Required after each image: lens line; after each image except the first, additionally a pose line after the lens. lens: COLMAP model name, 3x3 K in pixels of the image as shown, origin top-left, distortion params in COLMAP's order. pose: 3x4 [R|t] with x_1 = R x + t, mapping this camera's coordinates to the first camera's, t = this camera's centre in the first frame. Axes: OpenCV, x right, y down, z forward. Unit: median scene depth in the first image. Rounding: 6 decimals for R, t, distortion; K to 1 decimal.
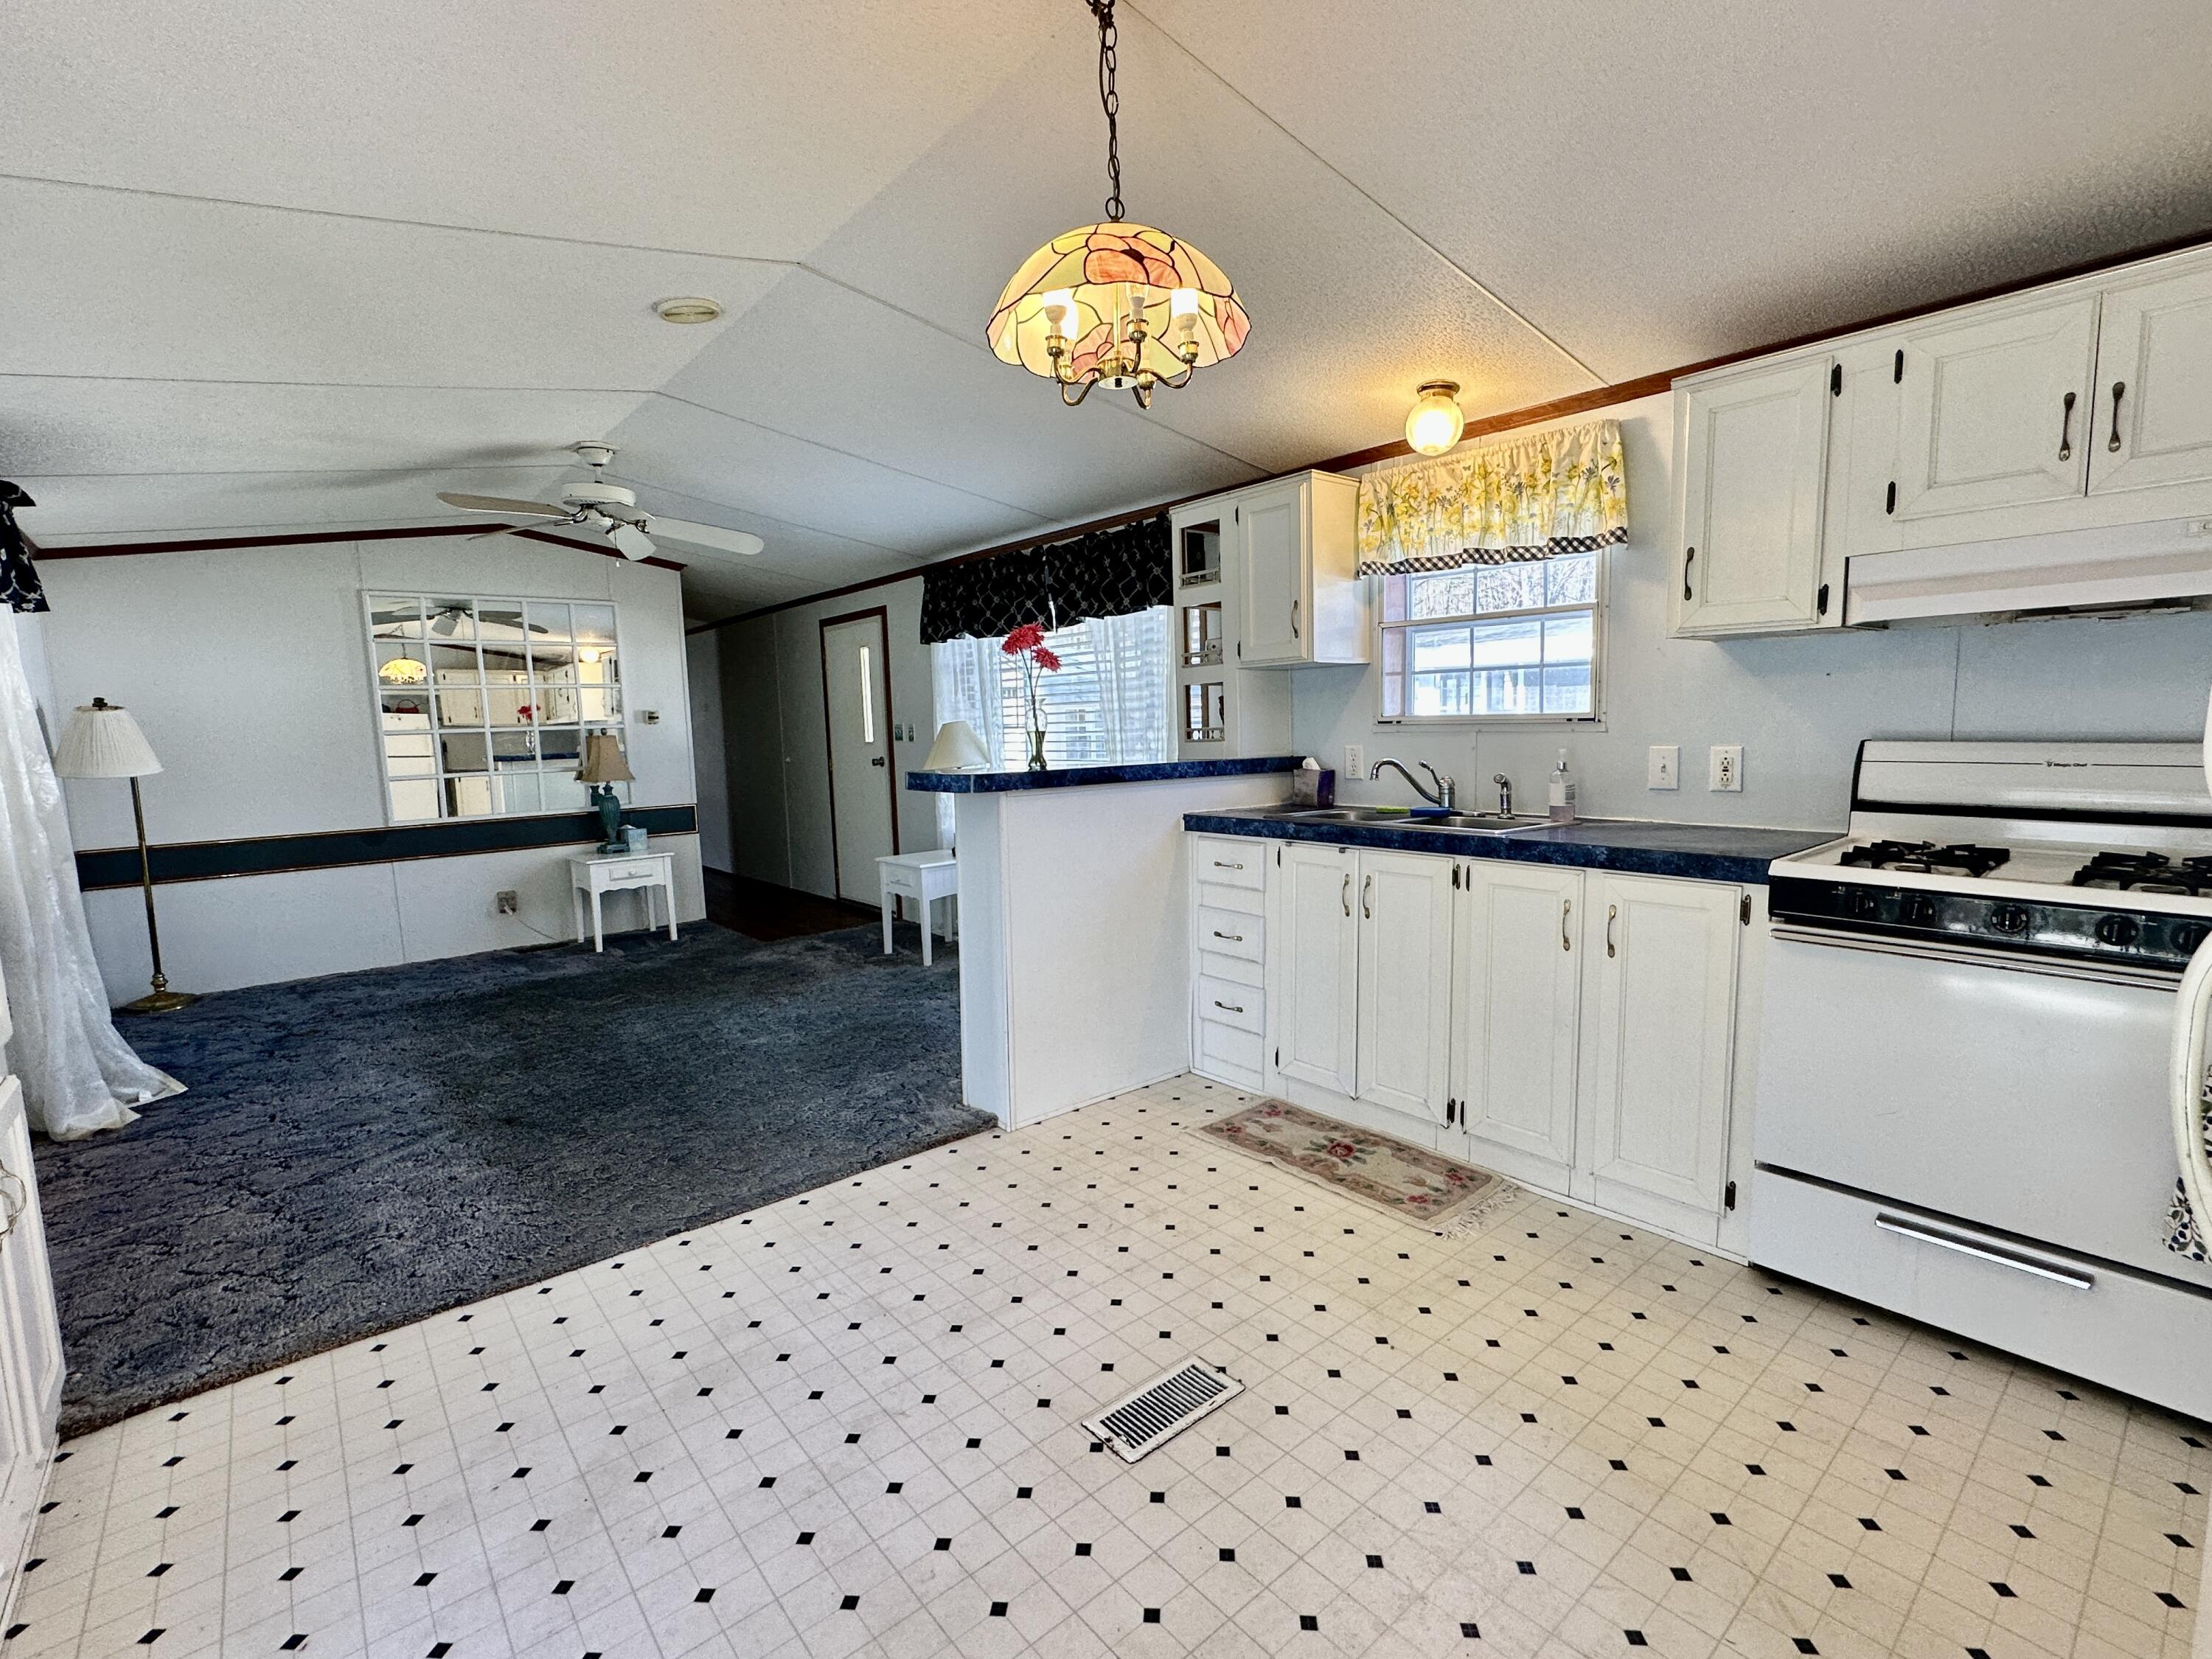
lens RADIAL K [[1003.1, 0, 1105.0], [0, 1003.1, 833.5], [0, 0, 1]] dist [-0.002976, 0.000971]
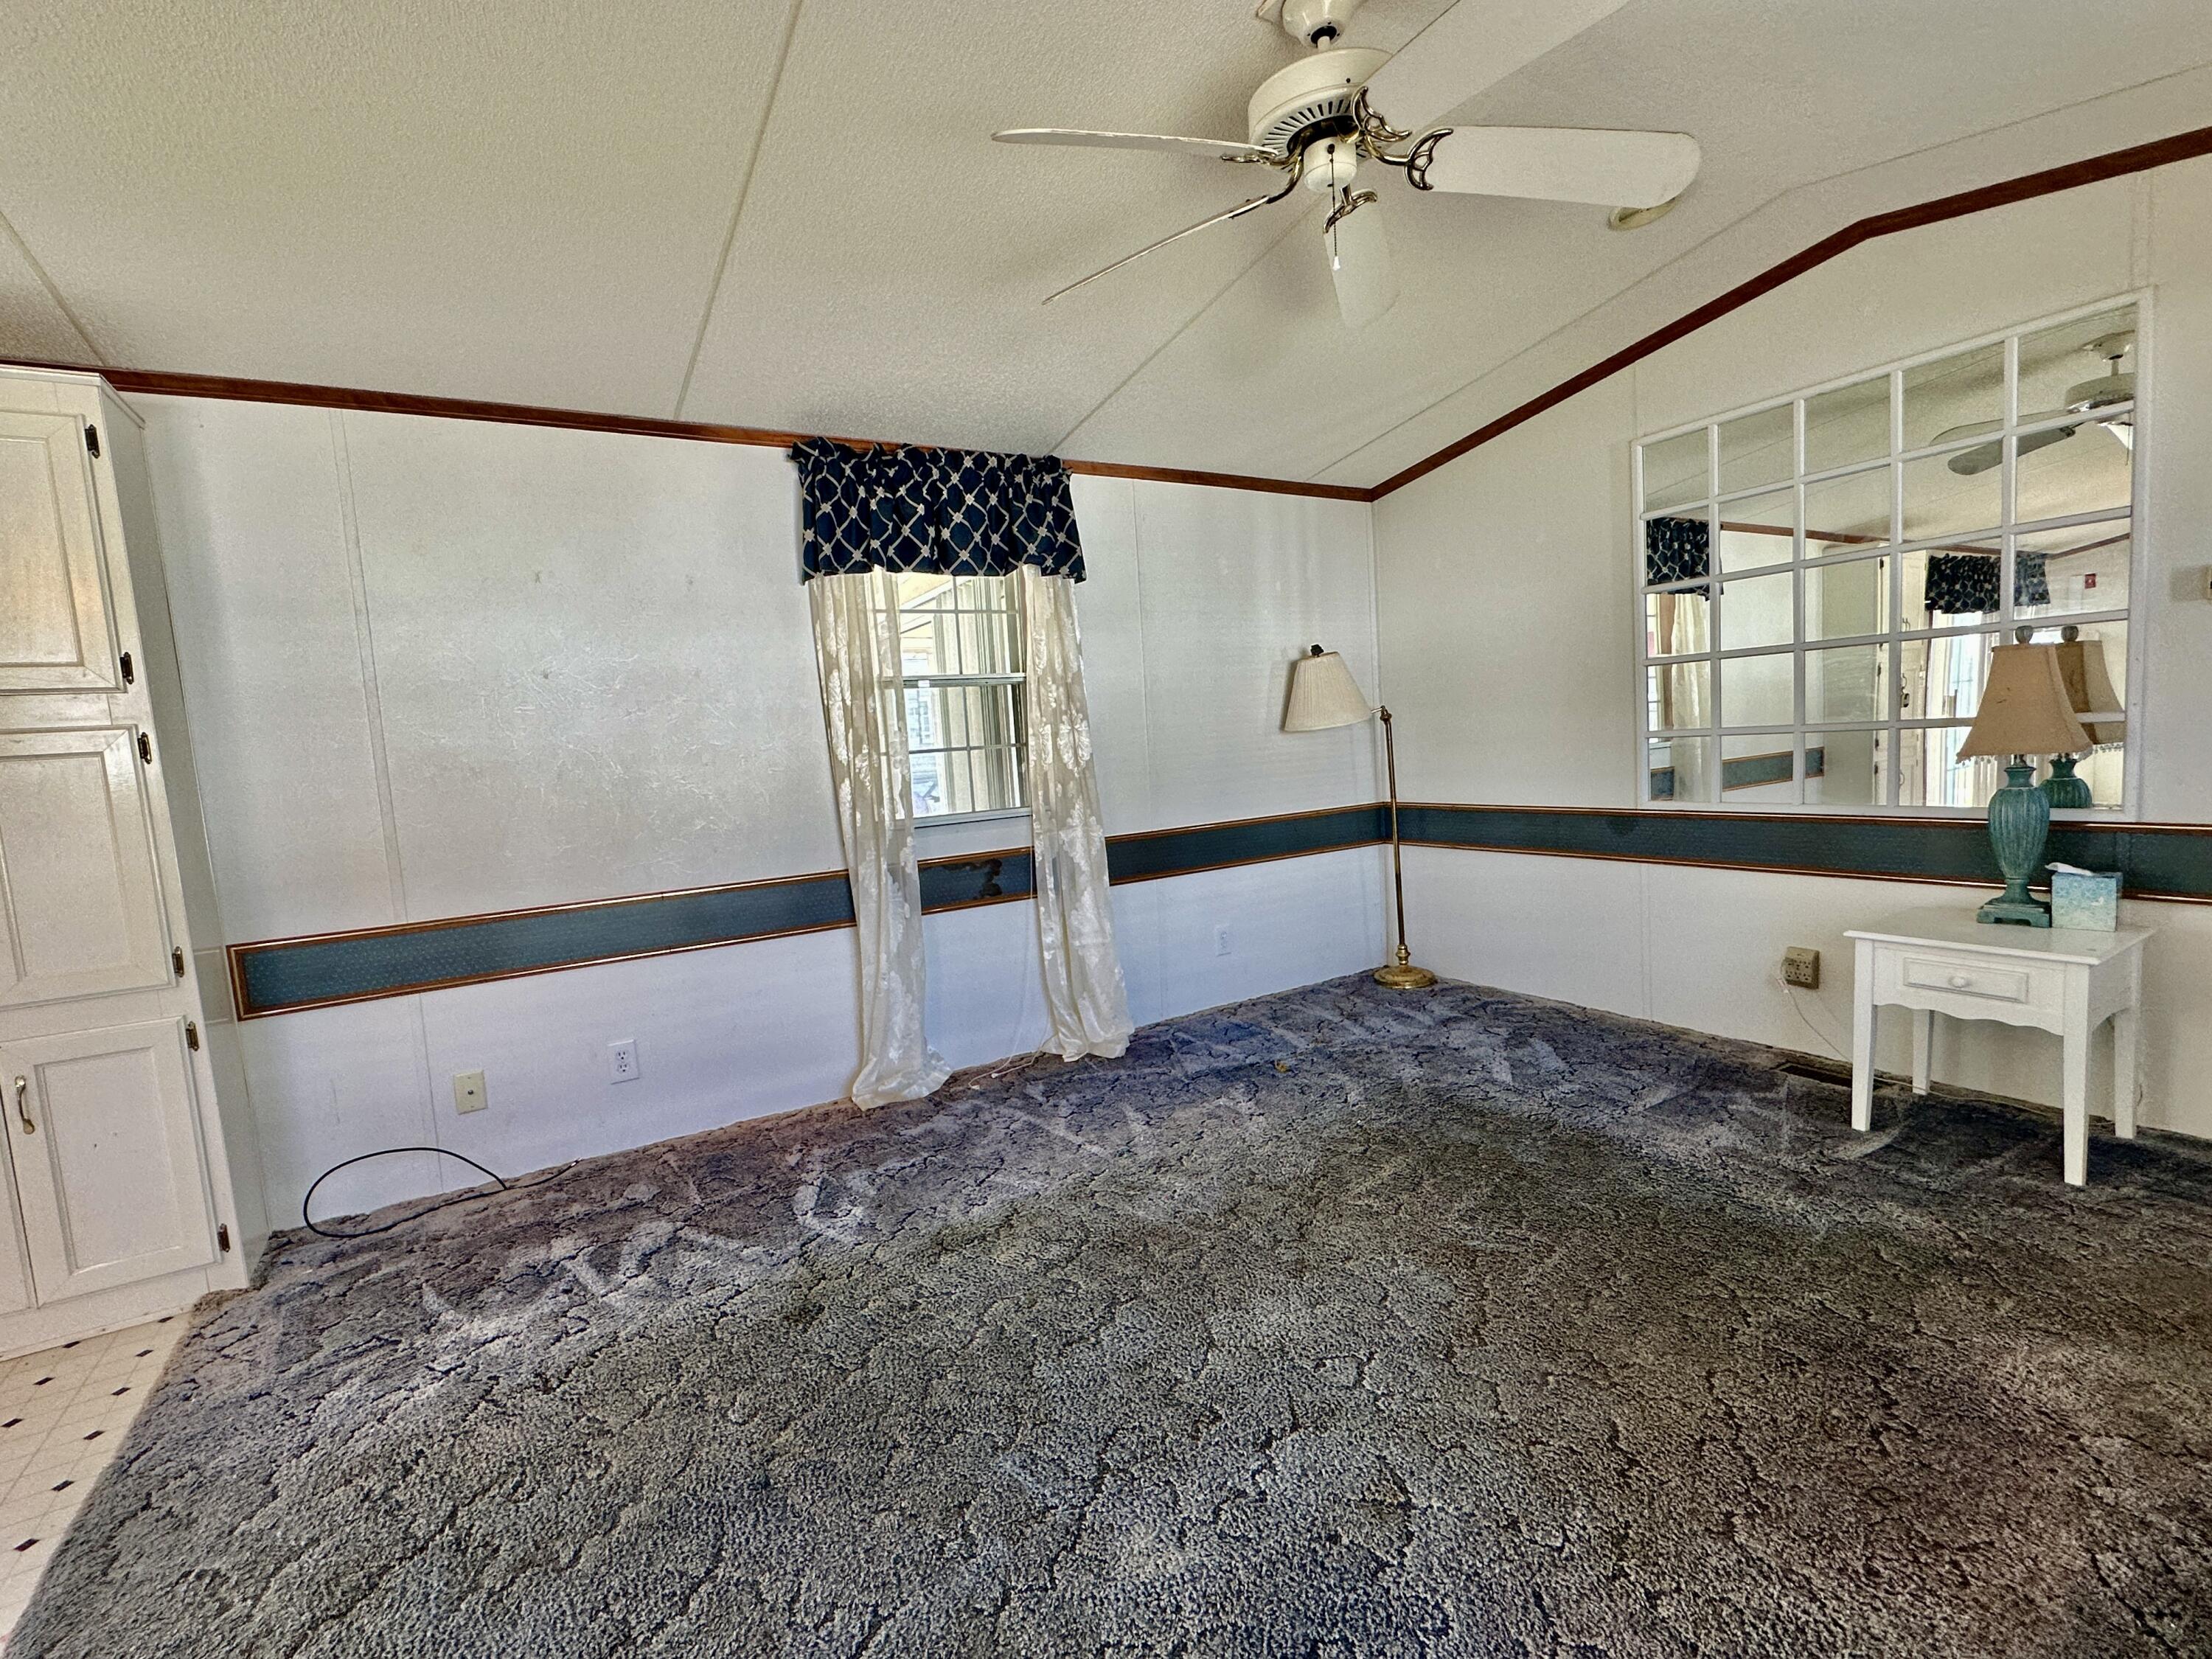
lens RADIAL K [[1003.1, 0, 1105.4], [0, 1003.1, 834.8], [0, 0, 1]] dist [-0.002976, 0.000971]
pose [[-0.149510, 0.138254, -0.979047, -0.033676], [-0.043717, 0.988283, 0.146235, -0.095444], [0.987793, 0.064665, -0.141715, 1.033927]]
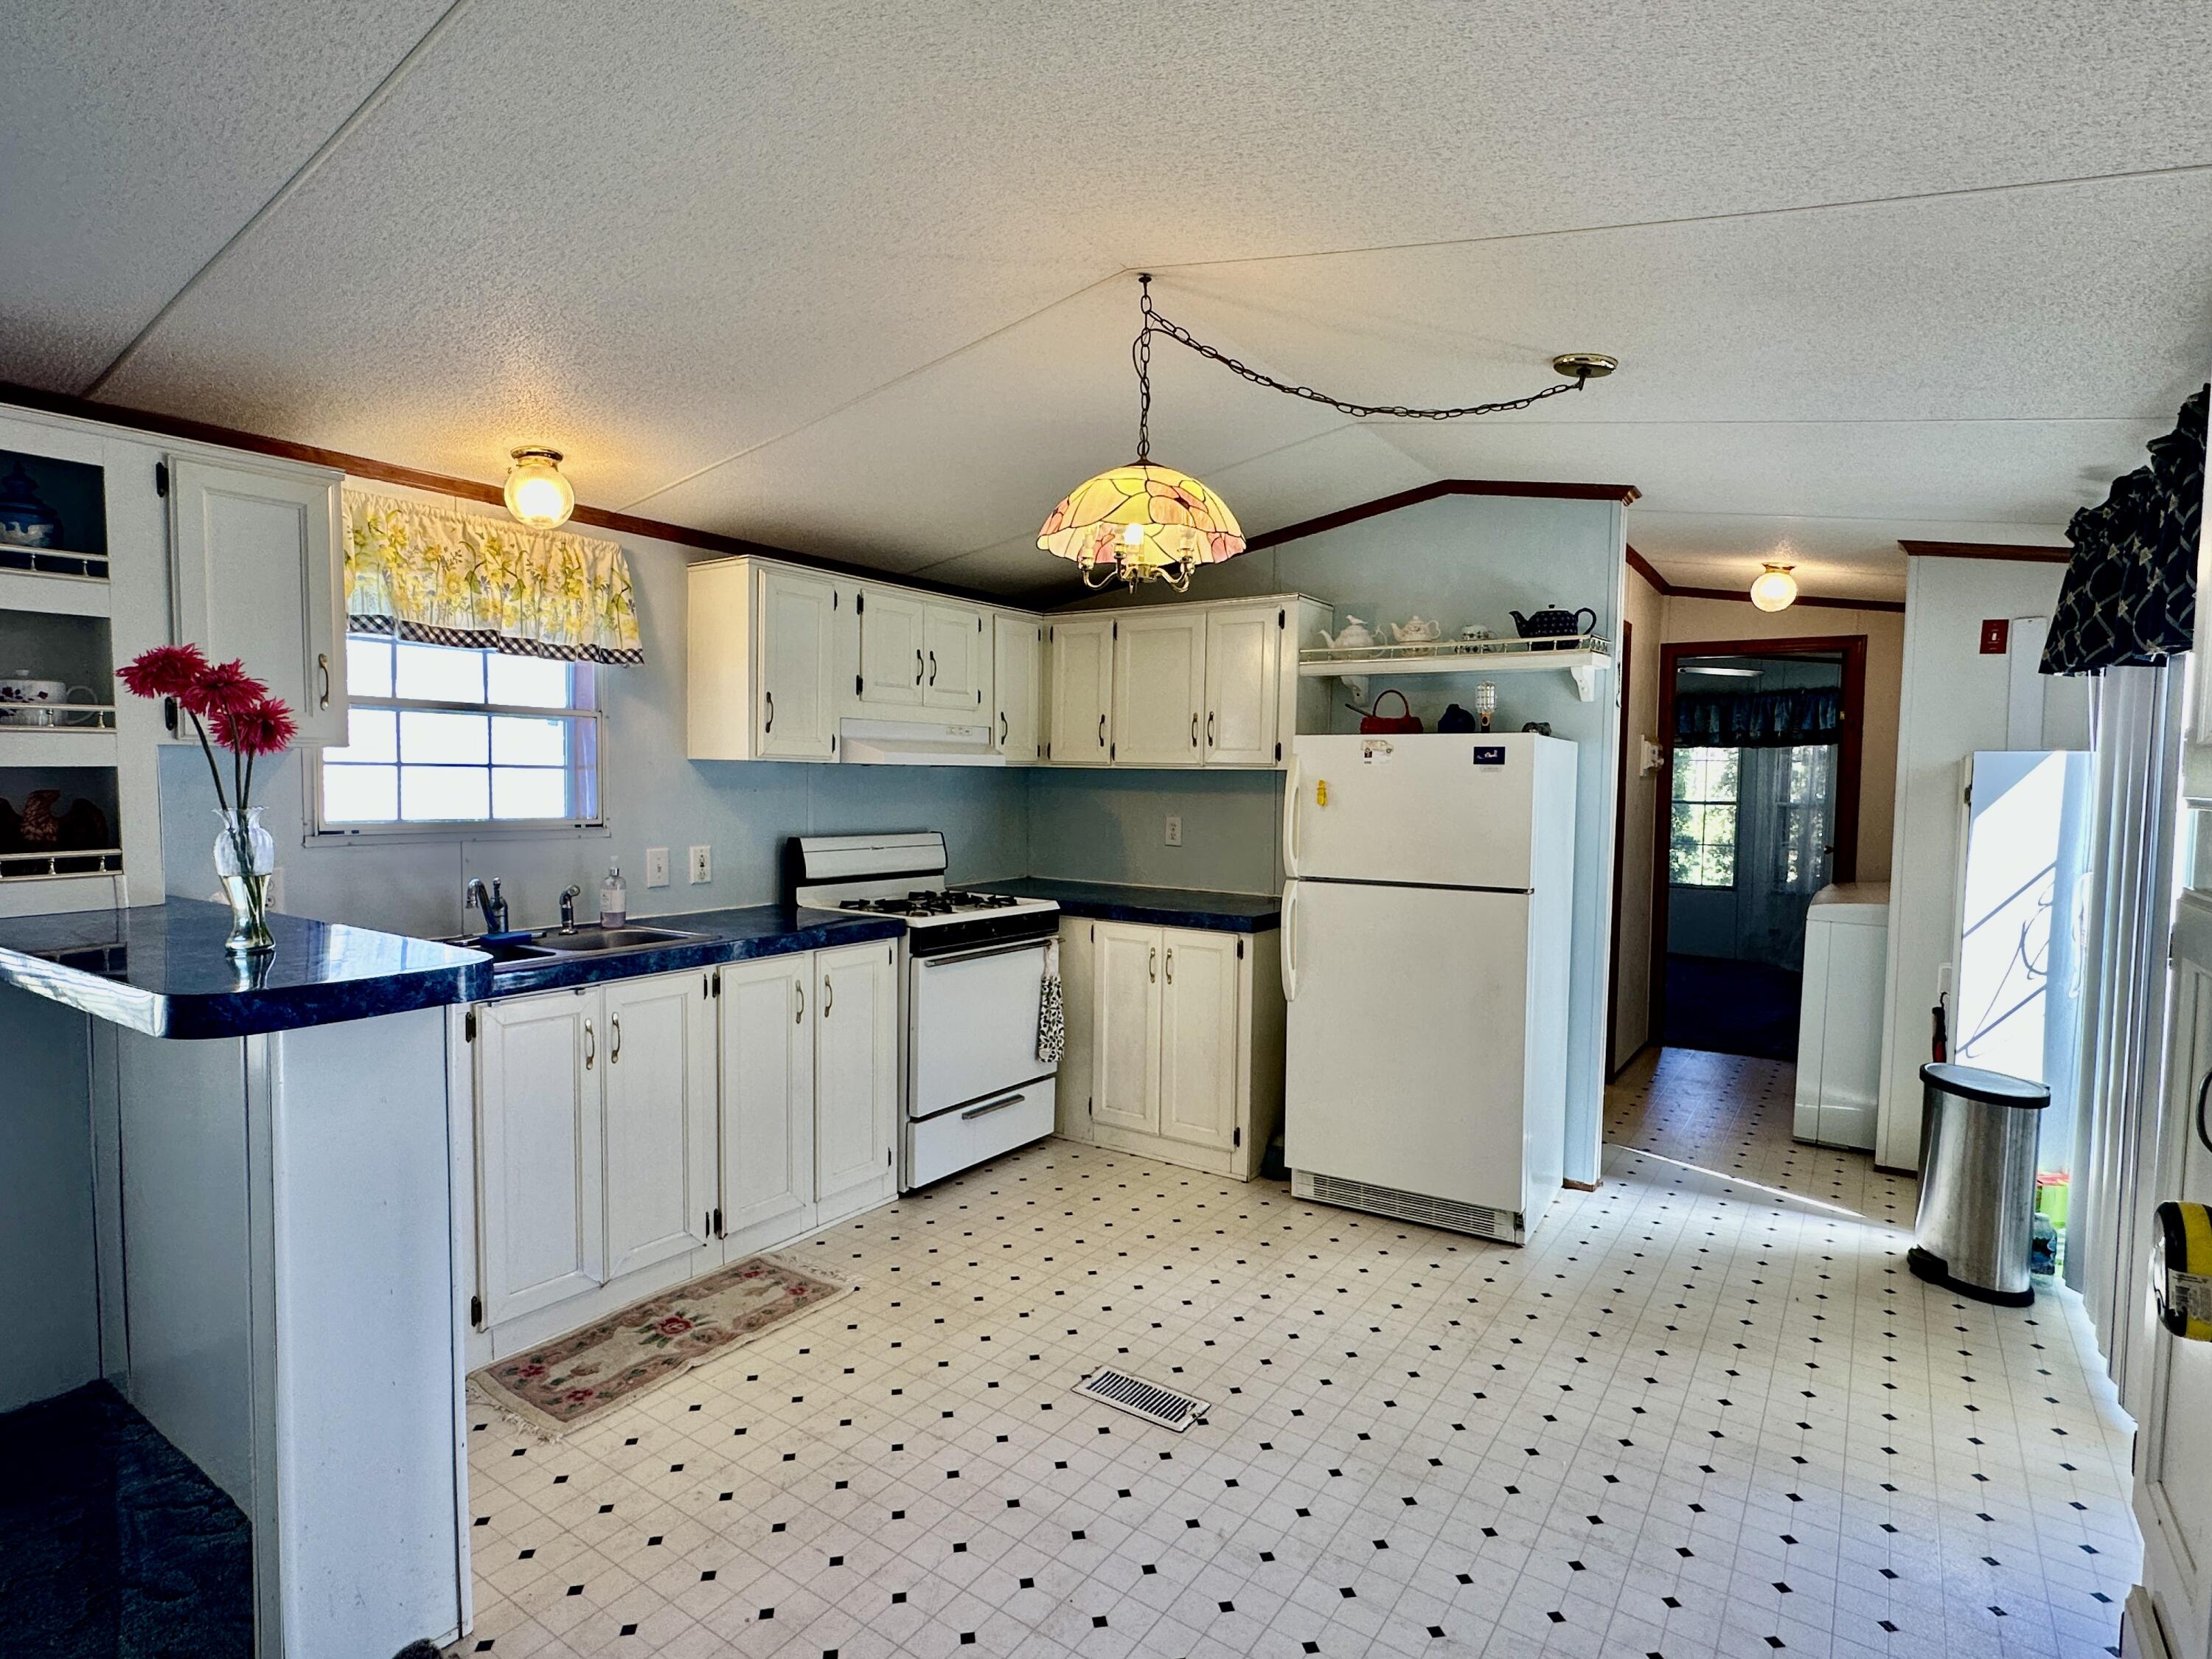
lens RADIAL K [[1146.4, 0, 1105.8], [0, 1146.4, 837.7], [0, 0, 1]] dist [-0.006678, 0.001814]
pose [[-0.268232, -0.032438, 0.962808, -0.580107], [0.099344, 0.993173, 0.061137, -0.091790], [-0.958218, 0.112048, -0.263178, 0.615826]]
